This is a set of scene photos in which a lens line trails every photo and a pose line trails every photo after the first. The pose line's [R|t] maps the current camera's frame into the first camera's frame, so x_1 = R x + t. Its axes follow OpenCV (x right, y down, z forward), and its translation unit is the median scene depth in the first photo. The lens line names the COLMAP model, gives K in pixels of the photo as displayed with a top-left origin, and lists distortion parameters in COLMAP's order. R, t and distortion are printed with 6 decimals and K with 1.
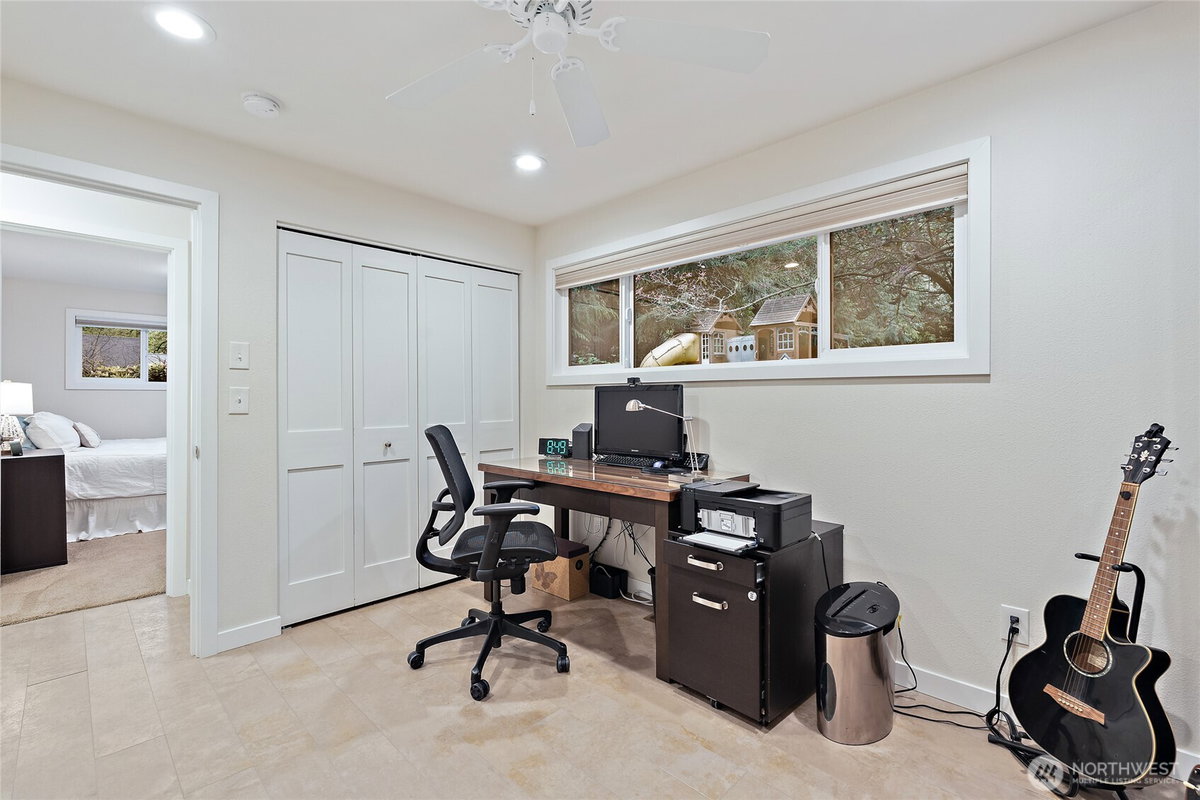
lens RADIAL K [[534.1, 0, 604.6], [0, 534.1, 398.7], [0, 0, 1]] dist [-0.004579, -0.000203]
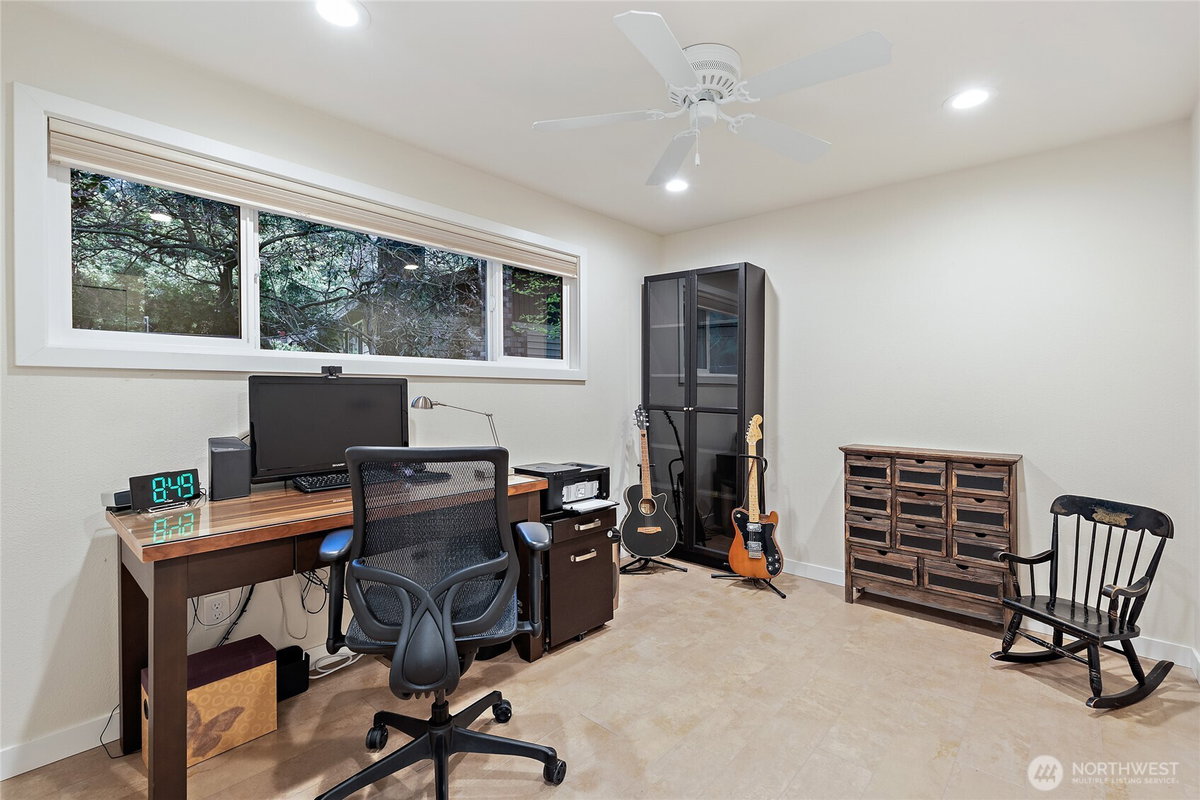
lens RADIAL K [[534.1, 0, 603.7], [0, 534.1, 393.9], [0, 0, 1]] dist [-0.004579, -0.000203]
pose [[-0.048612, 0.000721, 0.998818, -0.822162], [0.003385, 0.999994, -0.000557, -0.000165], [-0.998812, 0.003354, -0.048614, 0.784668]]
